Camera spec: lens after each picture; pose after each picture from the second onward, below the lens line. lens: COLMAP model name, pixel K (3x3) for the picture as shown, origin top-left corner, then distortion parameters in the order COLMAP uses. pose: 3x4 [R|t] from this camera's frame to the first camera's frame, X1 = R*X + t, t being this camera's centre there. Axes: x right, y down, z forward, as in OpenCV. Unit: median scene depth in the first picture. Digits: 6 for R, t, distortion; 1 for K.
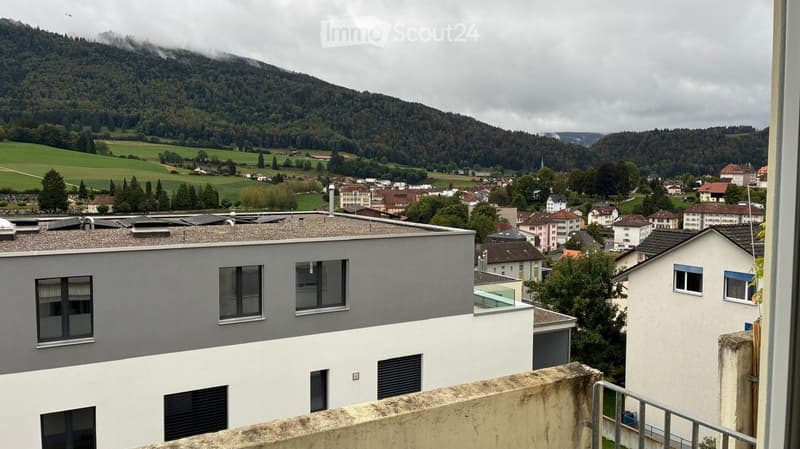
lens RADIAL K [[599.3, 0, 405.4], [0, 599.3, 218.4], [0, 0, 1]] dist [0.047664, -0.044968]
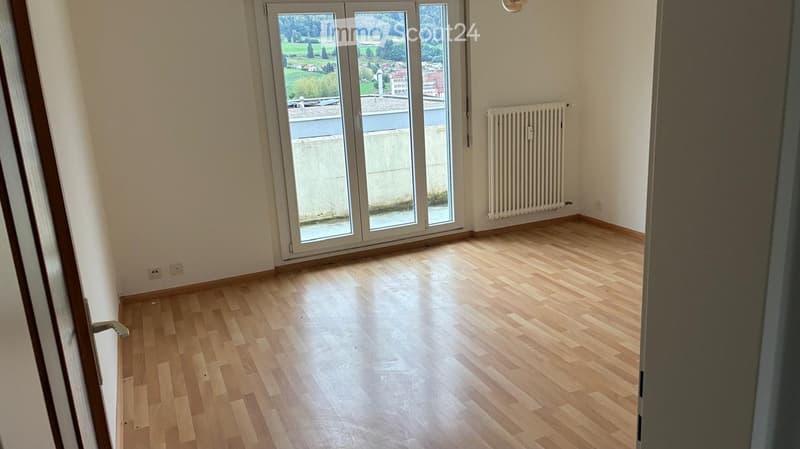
lens RADIAL K [[599.3, 0, 396.4], [0, 599.3, 222.2], [0, 0, 1]] dist [0.047664, -0.044968]
pose [[0.993270, -0.033919, -0.110744, 0.038763], [0.054626, 0.980324, 0.189684, 0.021497], [0.102131, -0.194457, 0.975580, -0.261699]]
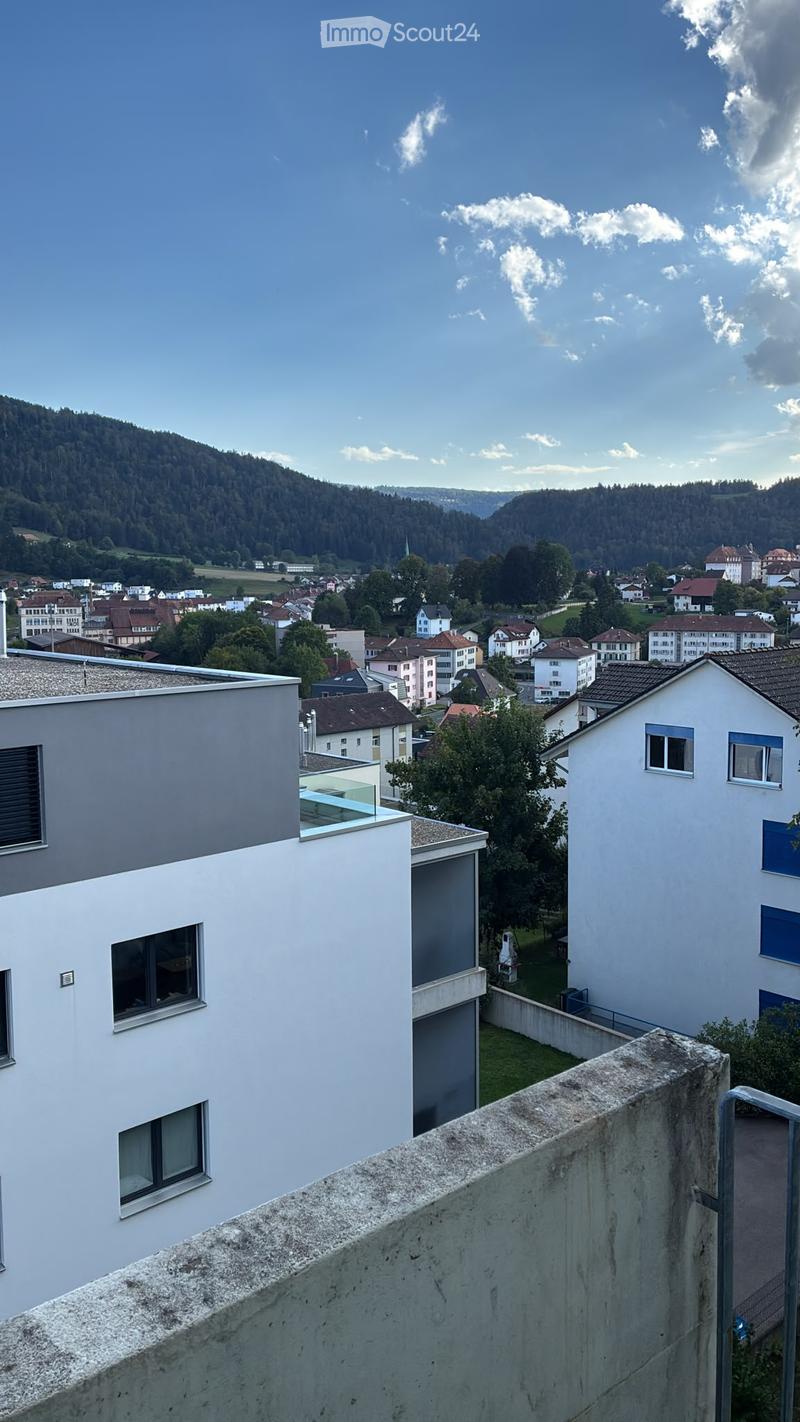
lens RADIAL K [[1065.3, 0, 398.1], [0, 1065.3, 683.7], [0, 0, 1]] dist [0.047664, -0.044968]
pose [[0.973527, -0.036685, 0.225610, -0.003977], [0.029543, 0.998952, 0.034953, -0.002093], [-0.226656, -0.027362, 0.973591, 0.050976]]
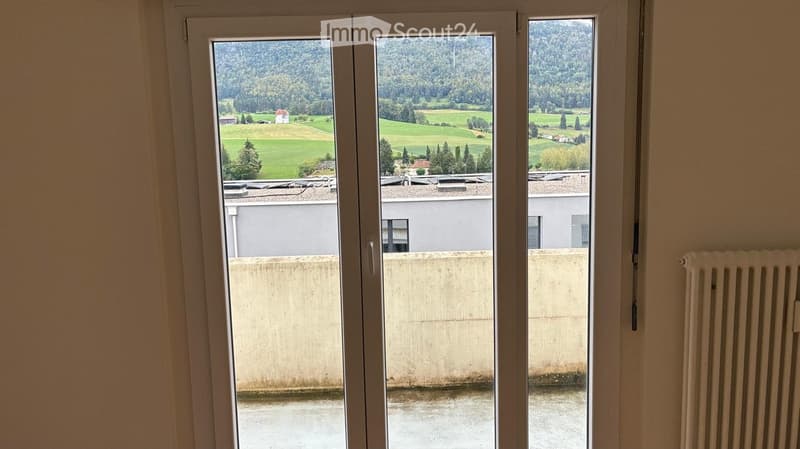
lens RADIAL K [[599.3, 0, 402.5], [0, 599.3, 228.8], [0, 0, 1]] dist [0.047664, -0.044968]
pose [[0.879947, 0.038346, -0.473523, 0.060067], [-0.000449, 0.996804, 0.079887, 0.010402], [0.475072, -0.070084, 0.877151, -0.097448]]
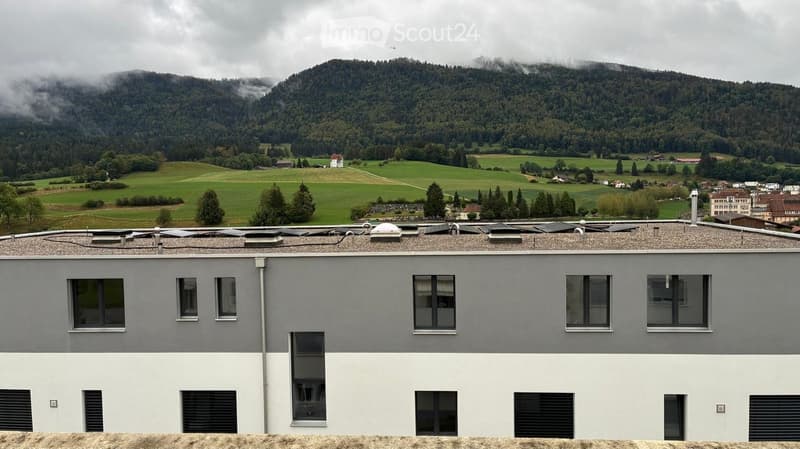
lens RADIAL K [[599.3, 0, 403.3], [0, 599.3, 223.9], [0, 0, 1]] dist [0.047664, -0.044968]
pose [[0.836735, 0.011321, -0.547490, 0.011656], [-0.013429, 0.999910, 0.000153, -0.000374], [0.547443, 0.007224, 0.836812, 0.006668]]
